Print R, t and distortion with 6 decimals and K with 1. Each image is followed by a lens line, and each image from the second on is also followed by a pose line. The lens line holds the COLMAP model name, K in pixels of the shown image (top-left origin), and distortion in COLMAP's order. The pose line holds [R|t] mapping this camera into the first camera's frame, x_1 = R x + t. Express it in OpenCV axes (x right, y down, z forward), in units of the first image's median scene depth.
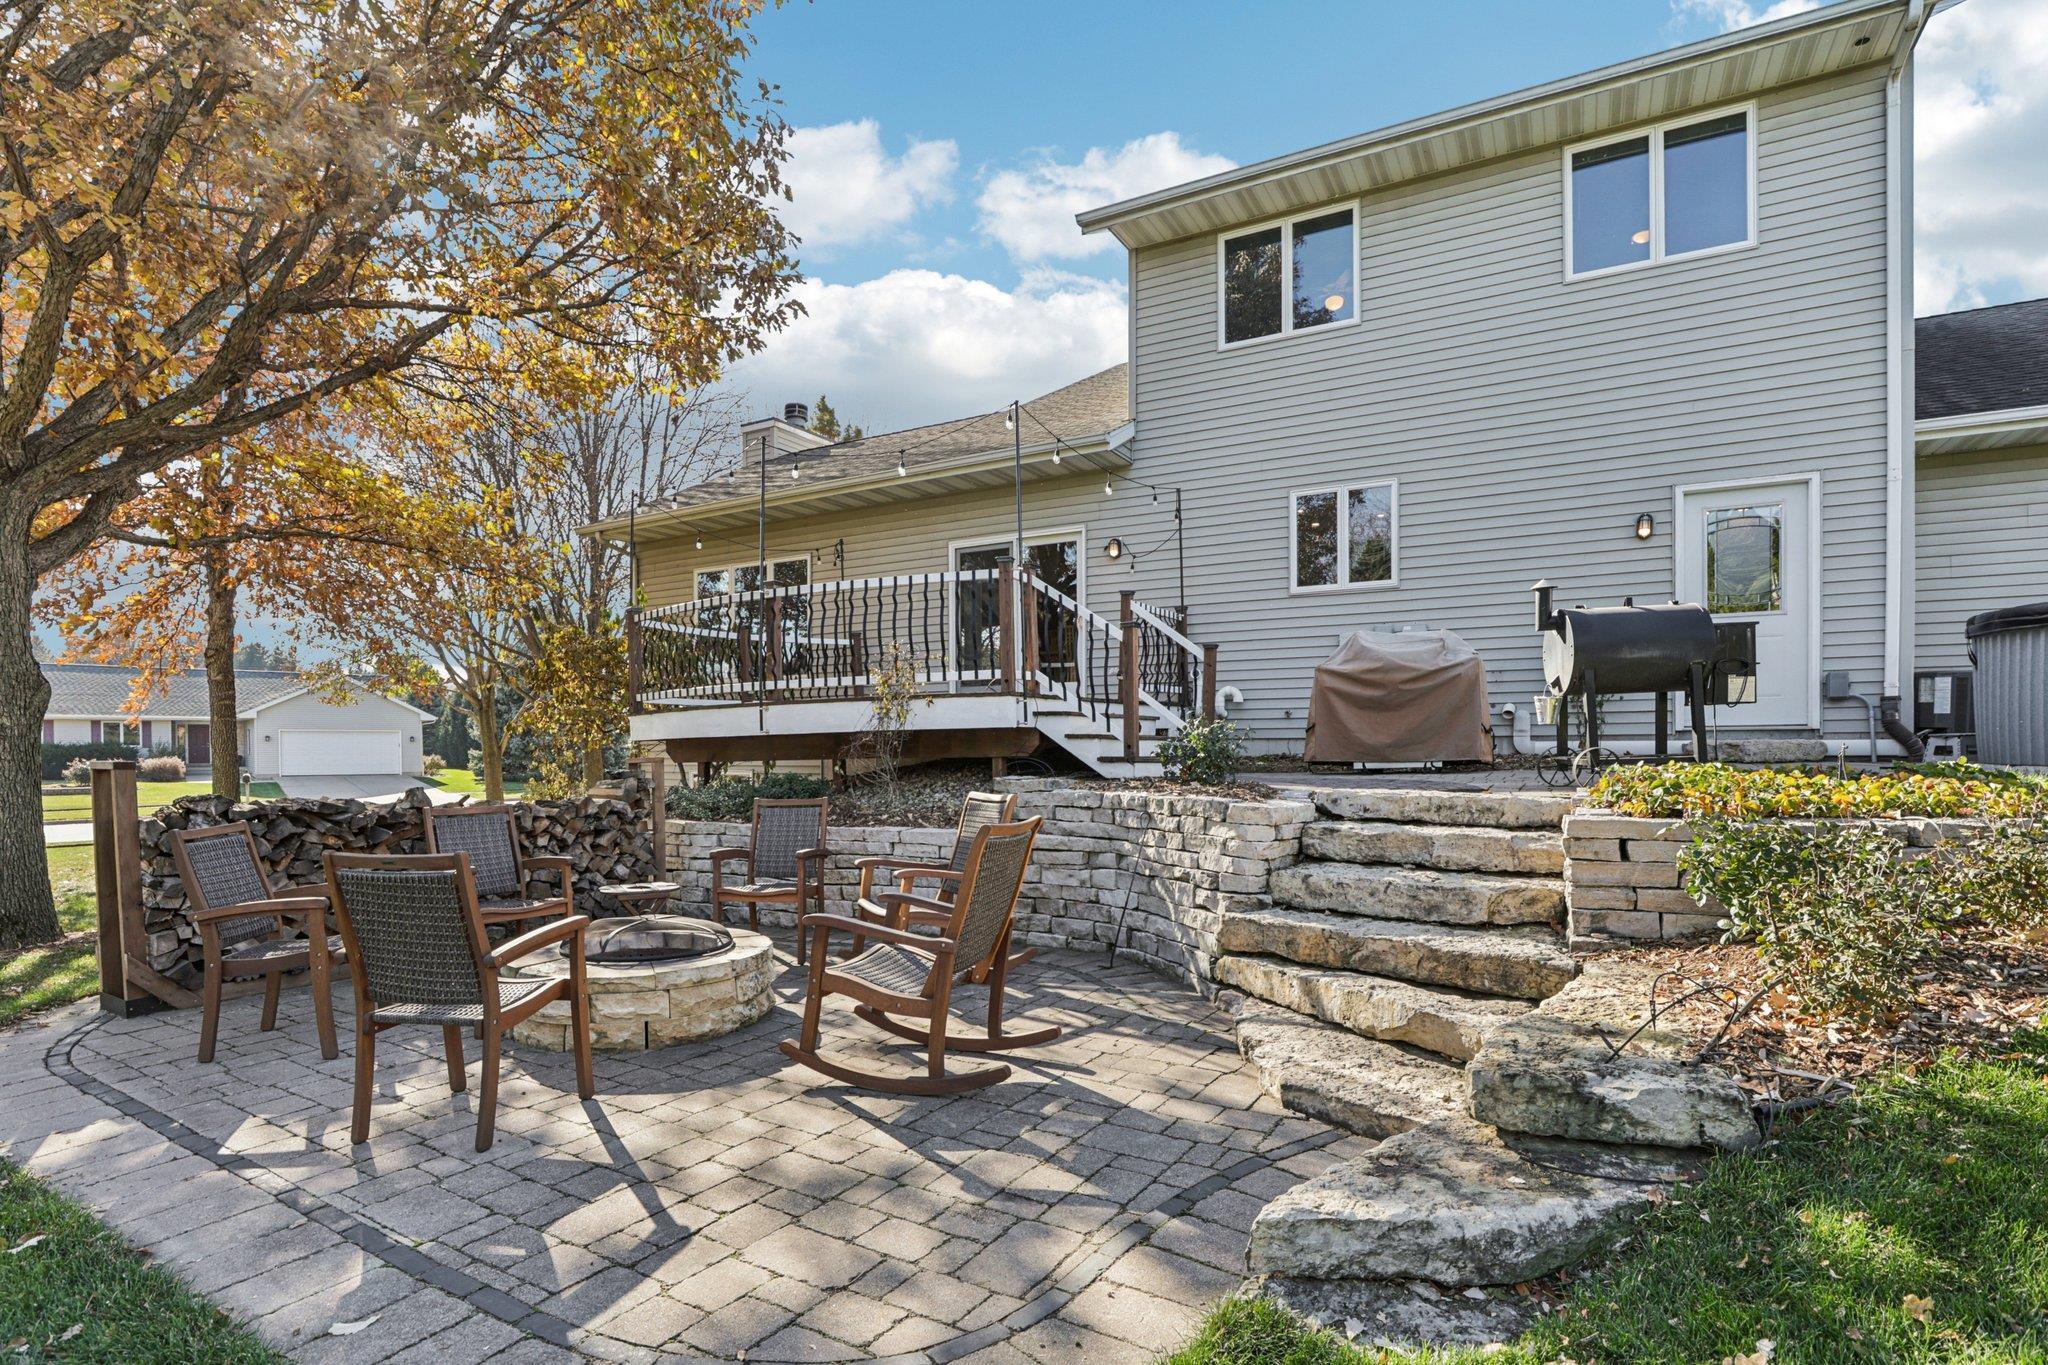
lens RADIAL K [[949.9, 0, 1026.3], [0, 949.9, 732.2], [0, 0, 1]] dist [-0.021793, 0.000403]
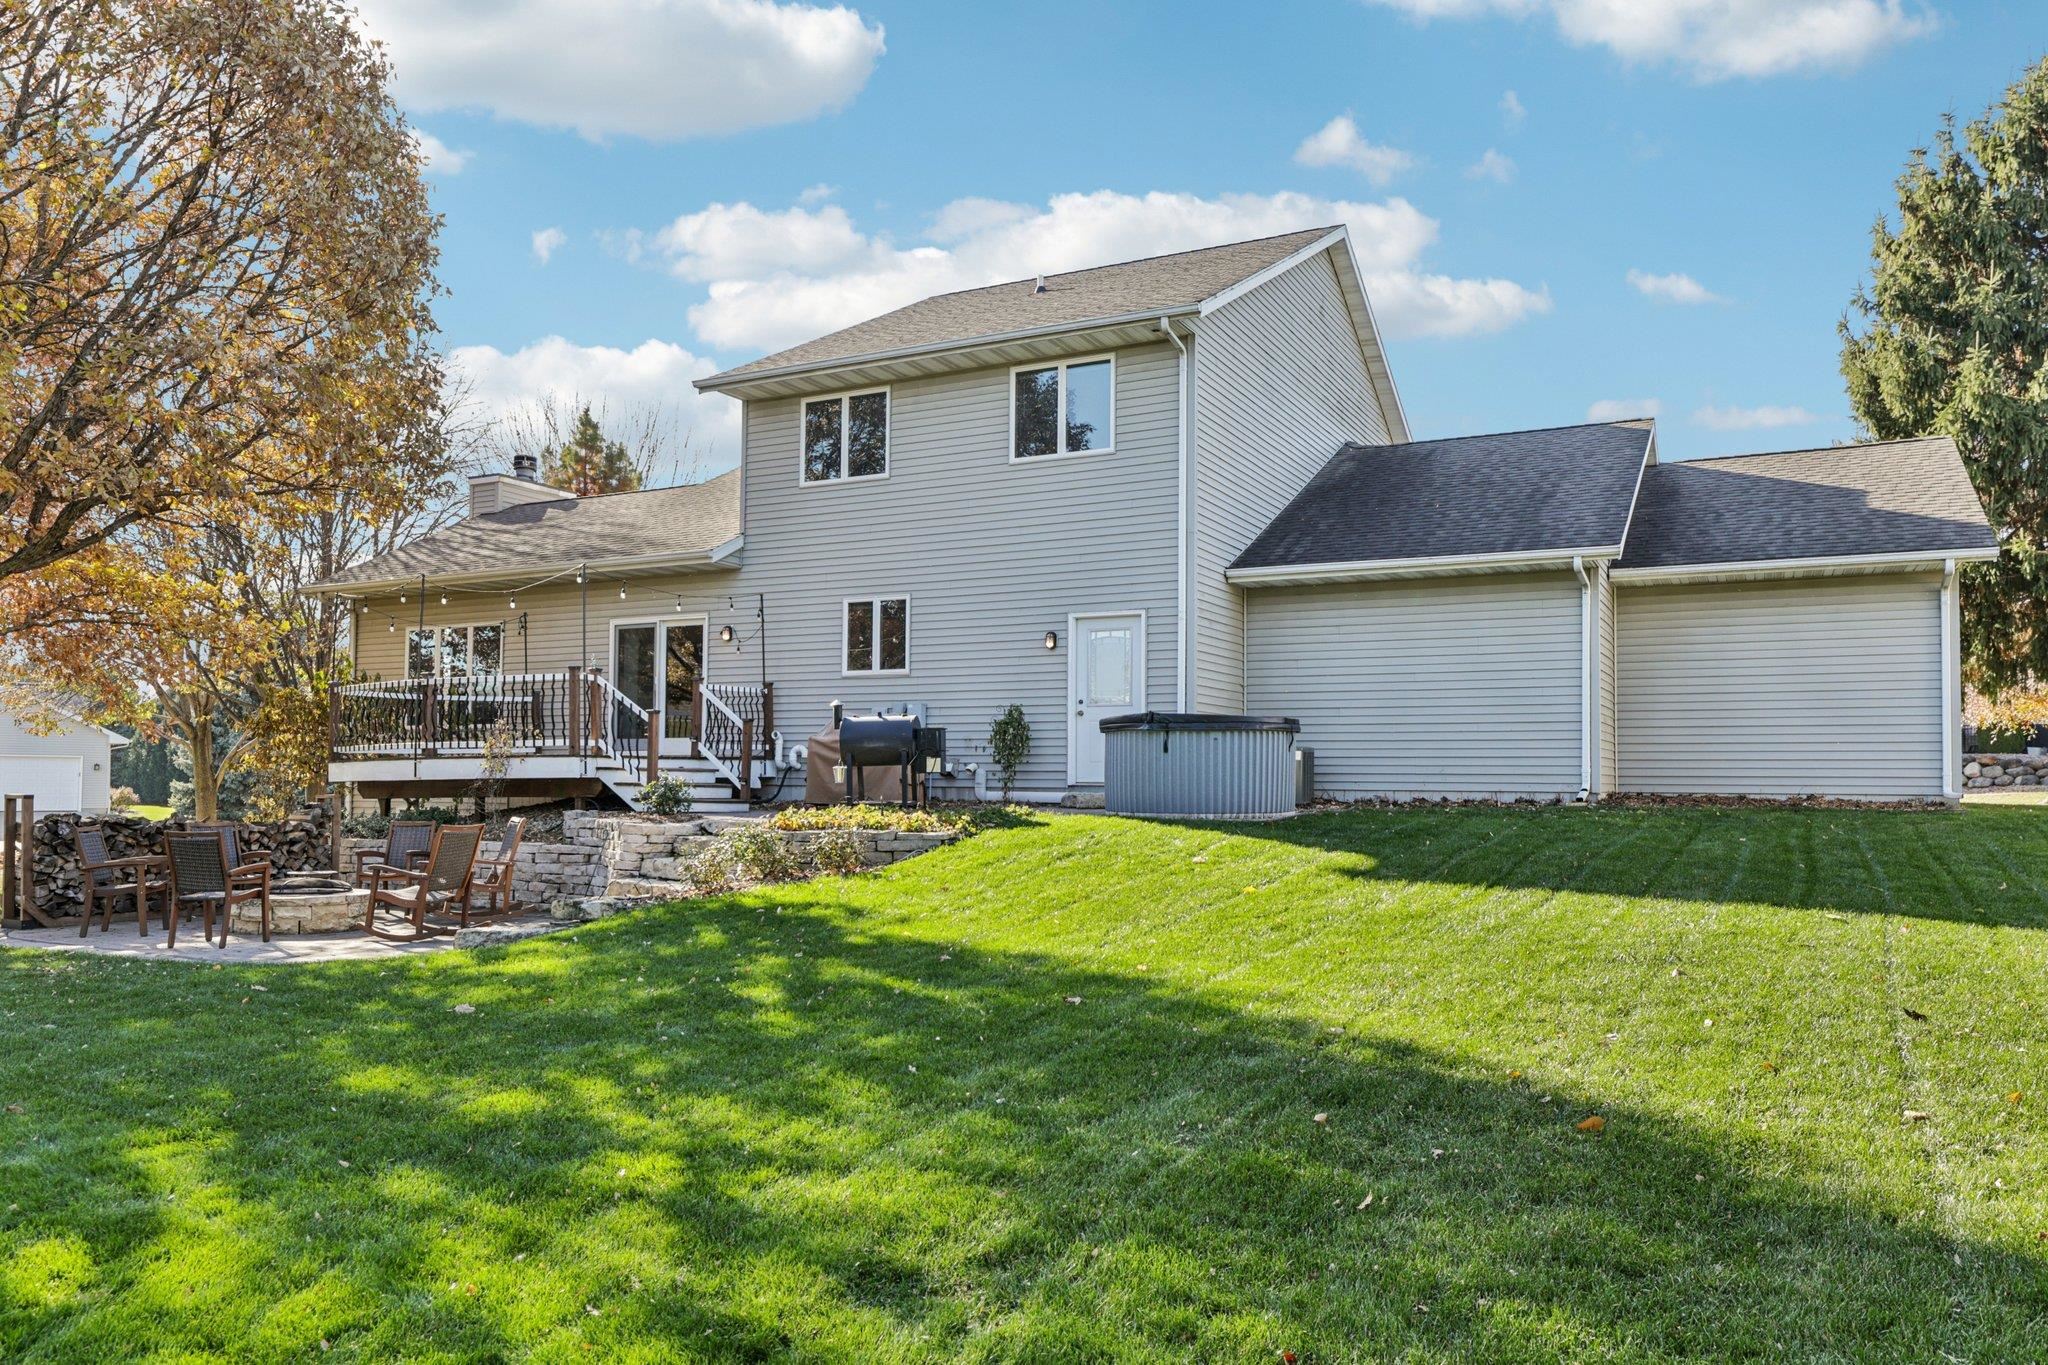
lens RADIAL K [[1417.5, 0, 1024.2], [0, 1417.5, 688.6], [0, 0, 1]] dist [0.030222, -0.003299]
pose [[0.999861, 0.014088, 0.008963, 0.609415], [-0.013606, 0.998568, -0.051748, -0.035485], [-0.009679, 0.051619, 0.998620, -1.151478]]
